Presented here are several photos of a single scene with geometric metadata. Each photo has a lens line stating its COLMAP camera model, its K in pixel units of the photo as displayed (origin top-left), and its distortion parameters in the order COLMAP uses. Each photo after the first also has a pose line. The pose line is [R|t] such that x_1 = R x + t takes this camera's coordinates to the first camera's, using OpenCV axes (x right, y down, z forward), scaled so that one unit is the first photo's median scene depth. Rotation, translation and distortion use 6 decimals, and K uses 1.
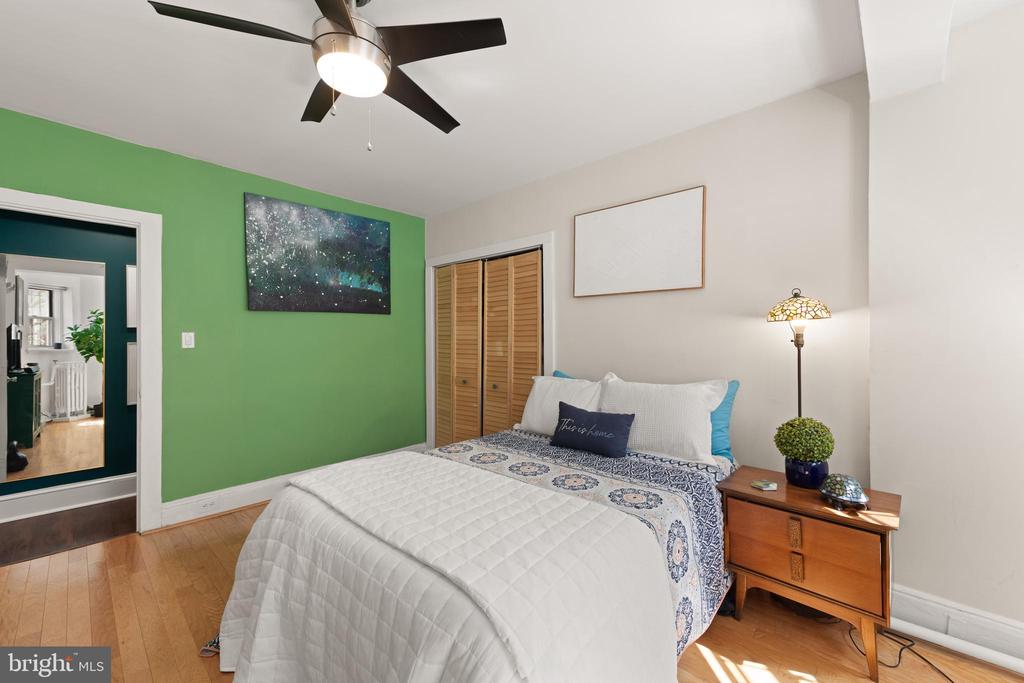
lens RADIAL K [[405.7, 0, 514.3], [0, 405.7, 341.7], [0, 0, 1]] dist [0.015230, -0.004449]
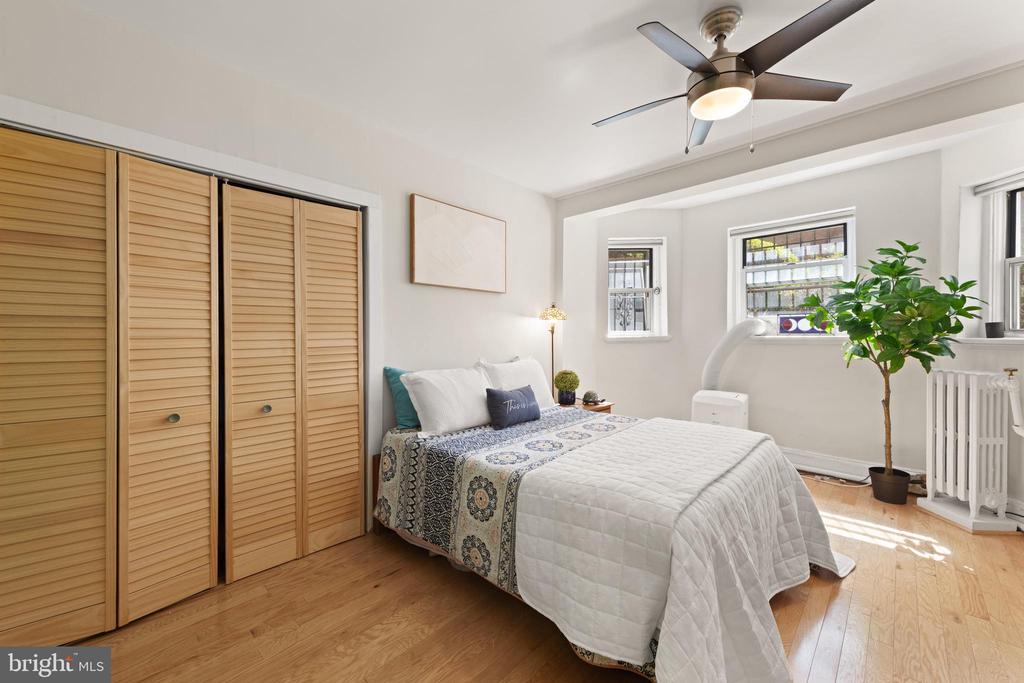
lens RADIAL K [[405.7, 0, 513.9], [0, 405.7, 335.6], [0, 0, 1]] dist [0.015230, -0.004449]
pose [[0.023957, 0.003371, 0.999707, -0.900255], [0.015769, 0.999869, -0.003749, 0.019506], [-0.999589, 0.015854, 0.023900, 0.901128]]
